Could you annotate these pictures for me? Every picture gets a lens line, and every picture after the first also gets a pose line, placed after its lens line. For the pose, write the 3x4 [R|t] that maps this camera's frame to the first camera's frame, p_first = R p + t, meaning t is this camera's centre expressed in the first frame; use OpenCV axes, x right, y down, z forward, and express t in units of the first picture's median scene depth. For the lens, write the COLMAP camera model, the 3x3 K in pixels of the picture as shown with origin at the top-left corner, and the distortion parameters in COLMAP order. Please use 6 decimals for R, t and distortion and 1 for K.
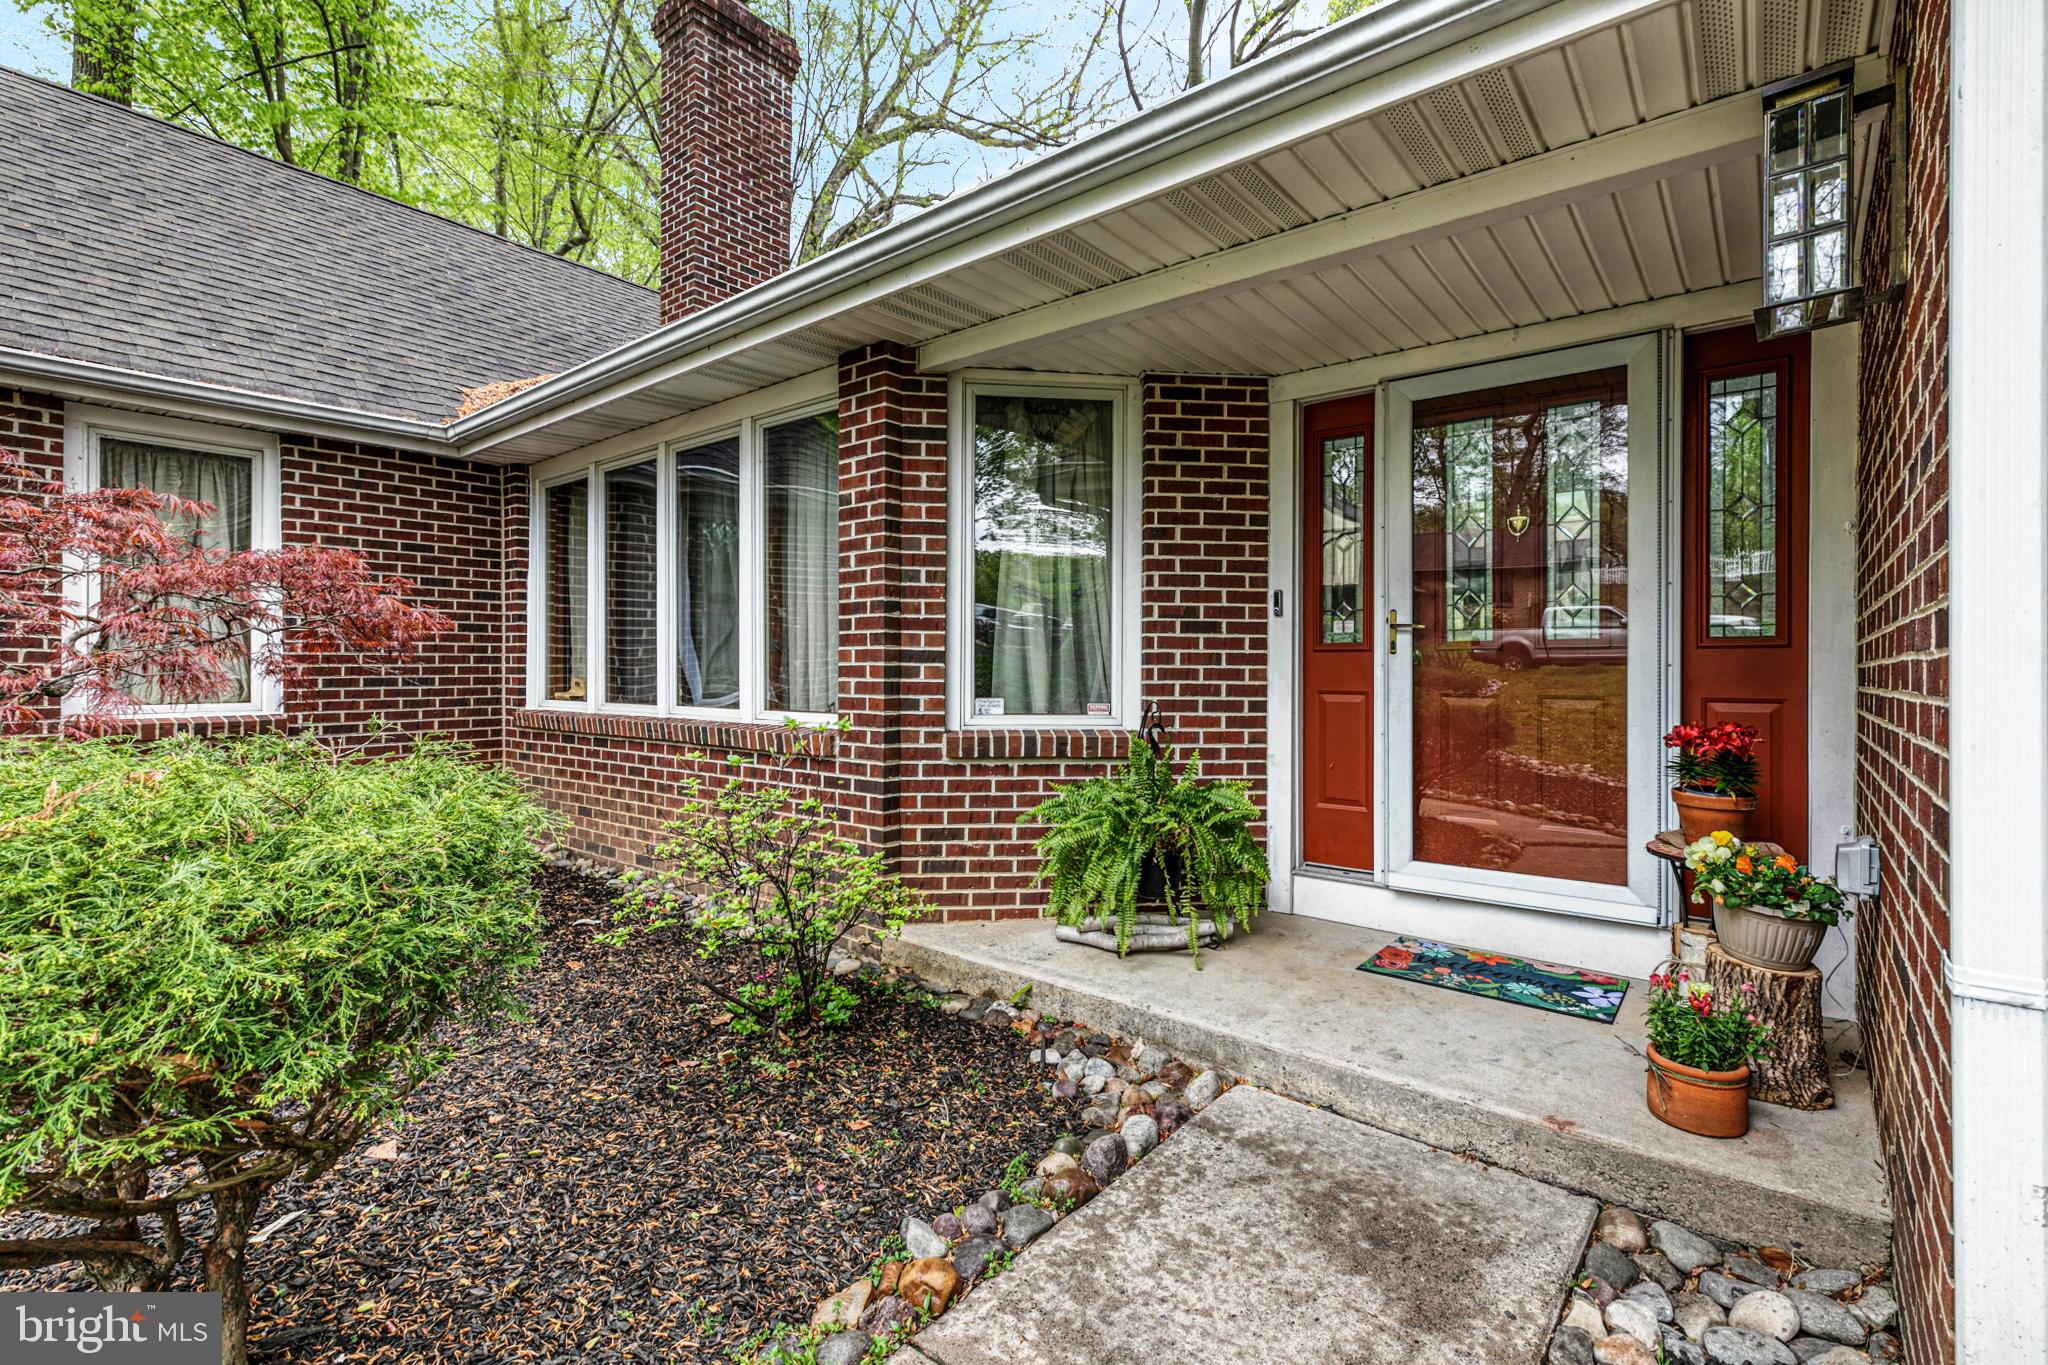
lens RADIAL K [[935.0, 0, 1024.0], [0, 935.0, 682.5], [0, 0, 1]] dist [0.000379, 0.000015]
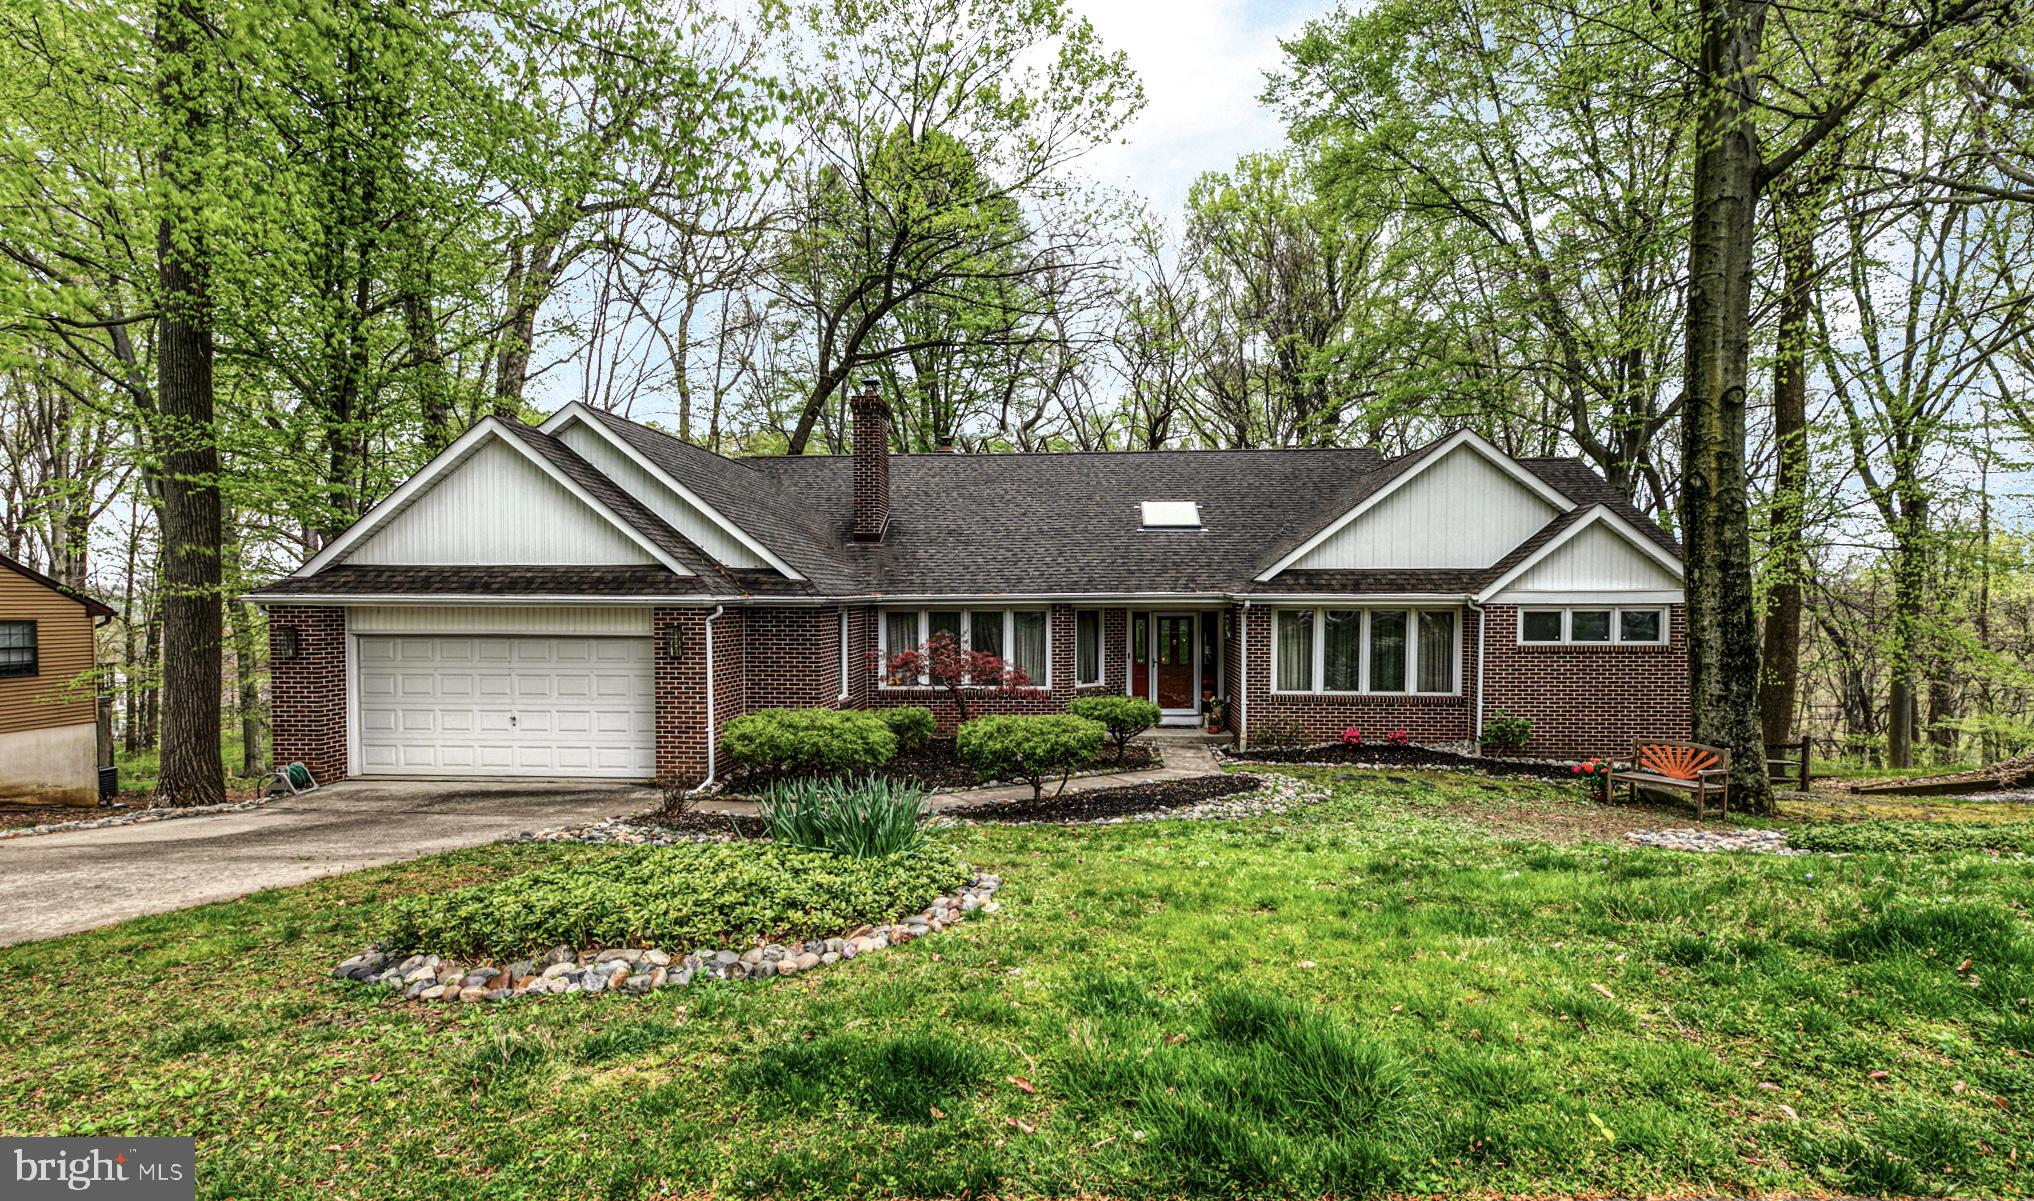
lens RADIAL K [[938.1, 0, 1017.0], [0, 938.1, 600.5], [0, 0, 1]] dist [0.009849, -0.000043]
pose [[0.818398, -0.008700, 0.574586, -2.729571], [0.011767, 0.999929, -0.001620, -0.346957], [-0.574531, 0.008087, 0.818443, -2.364980]]
